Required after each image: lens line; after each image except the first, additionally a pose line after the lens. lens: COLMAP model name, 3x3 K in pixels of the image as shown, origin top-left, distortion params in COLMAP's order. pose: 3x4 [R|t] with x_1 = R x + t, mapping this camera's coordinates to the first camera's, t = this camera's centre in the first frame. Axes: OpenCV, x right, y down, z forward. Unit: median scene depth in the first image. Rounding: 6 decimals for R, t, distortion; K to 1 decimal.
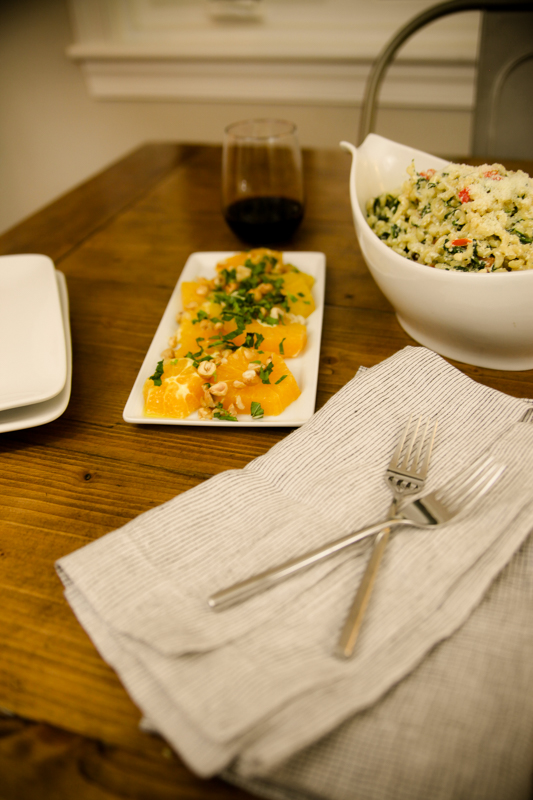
lens RADIAL K [[731.9, 0, 266.5], [0, 731.9, 400.0], [0, 0, 1]] dist [-0.003247, -0.000550]
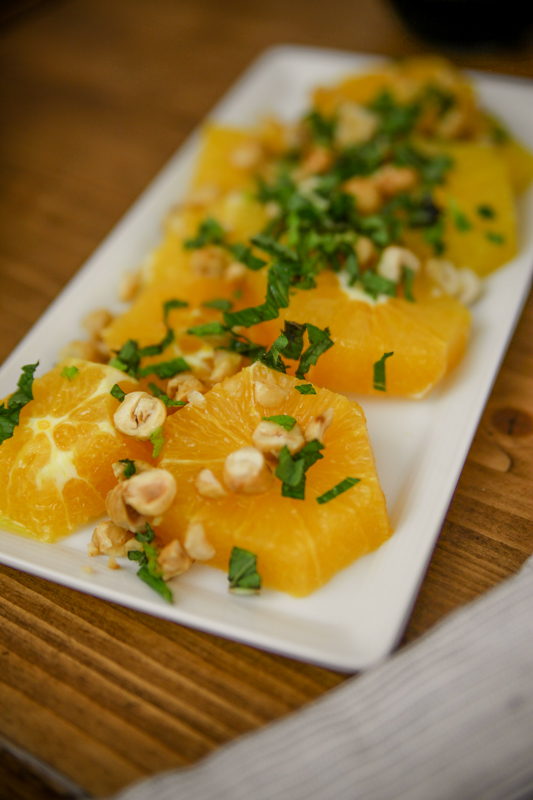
lens RADIAL K [[1100.8, 0, 266.5], [0, 1100.8, 400.0], [0, 0, 1]] dist [0.010142, 0.033458]
pose [[0.962942, 0.197027, -0.184181, 0.068646], [-0.168449, 0.972668, 0.159817, -0.134730], [0.210635, -0.122870, 0.969812, 0.459916]]
